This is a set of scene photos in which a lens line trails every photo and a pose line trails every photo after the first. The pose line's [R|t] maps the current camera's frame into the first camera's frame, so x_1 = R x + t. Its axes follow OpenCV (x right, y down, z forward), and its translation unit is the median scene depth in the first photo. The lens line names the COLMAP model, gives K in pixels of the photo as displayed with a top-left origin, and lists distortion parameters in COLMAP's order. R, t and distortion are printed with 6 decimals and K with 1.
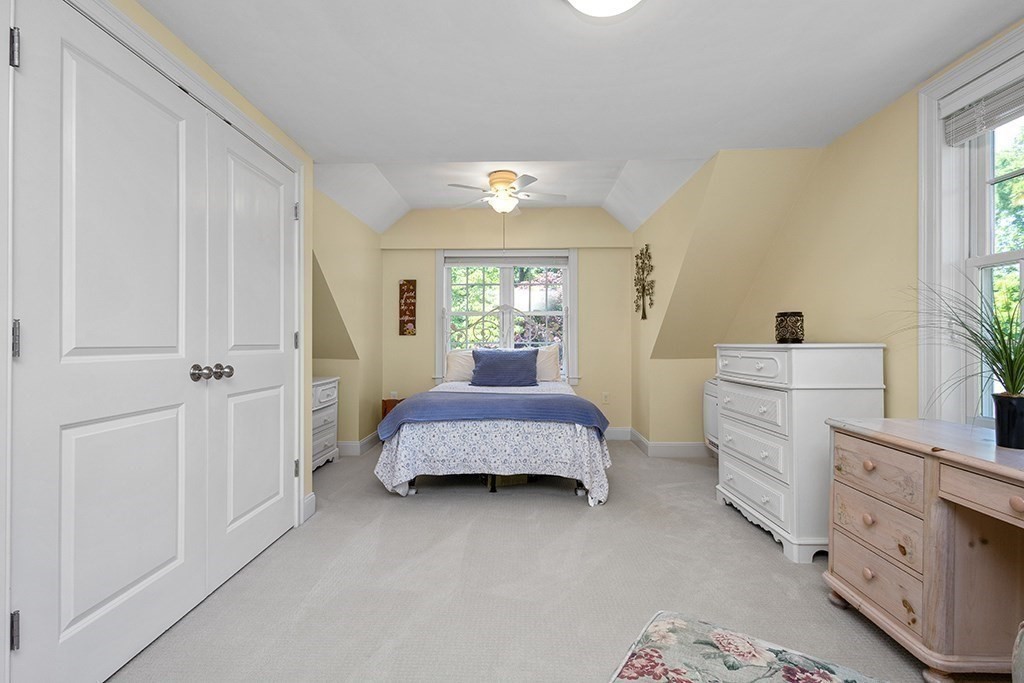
lens RADIAL K [[471.4, 0, 514.5], [0, 471.4, 341.3], [0, 0, 1]] dist [0.012453, -0.003486]
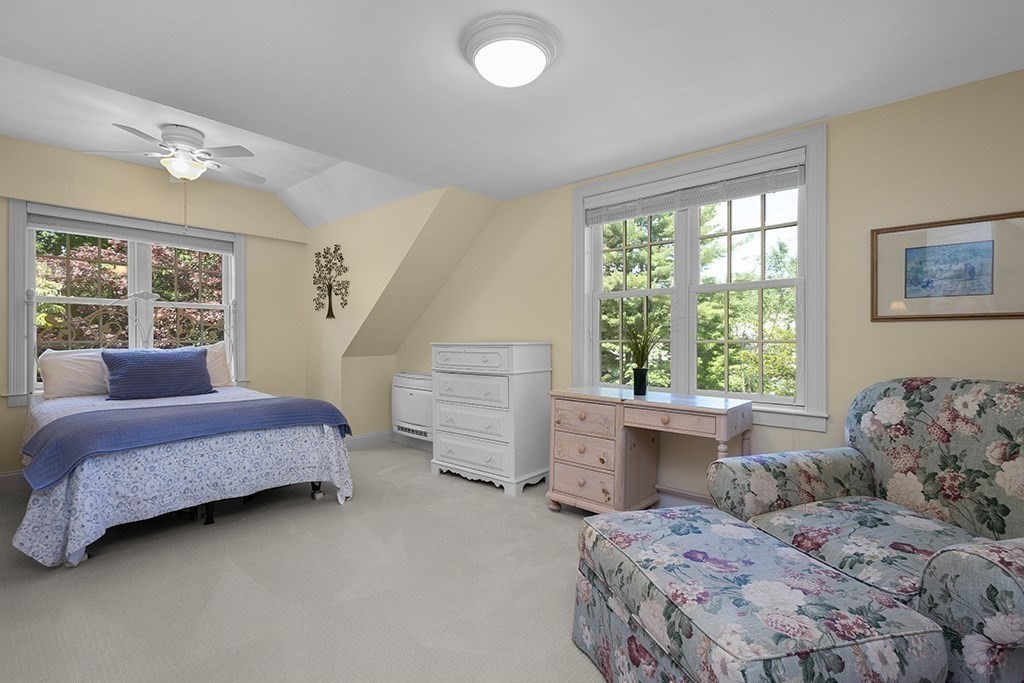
lens RADIAL K [[471.4, 0, 512.4], [0, 471.4, 340.6], [0, 0, 1]] dist [0.012453, -0.003486]
pose [[0.644814, -0.000906, 0.764339, -0.363094], [-0.001575, 0.999996, 0.002515, -0.002488], [-0.764338, -0.002826, 0.644810, 0.071008]]
